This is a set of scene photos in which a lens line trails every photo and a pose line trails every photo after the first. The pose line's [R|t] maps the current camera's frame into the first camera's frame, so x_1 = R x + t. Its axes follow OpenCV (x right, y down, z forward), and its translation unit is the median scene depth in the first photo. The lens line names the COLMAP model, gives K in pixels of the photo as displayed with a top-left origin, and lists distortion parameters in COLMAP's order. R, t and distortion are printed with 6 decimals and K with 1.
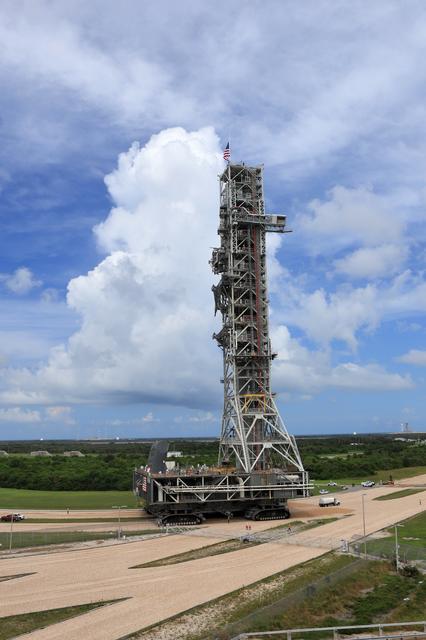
lens RADIAL K [[609.0, 0, 213.0], [0, 609.0, 320.0], [0, 0, 1]] dist [-0.101205, 0.003896]
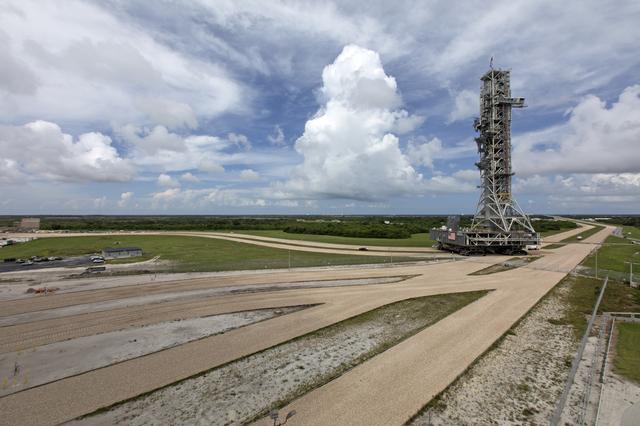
lens RADIAL K [[283.2, 0, 313.4], [0, 283.2, 211.9], [0, 0, 1]] dist [0.001043, 0.000066]
pose [[0.973127, 0.014337, -0.229824, -0.311440], [0.028180, 0.983143, 0.180655, -0.002484], [0.228540, -0.182277, 0.956318, -0.034513]]
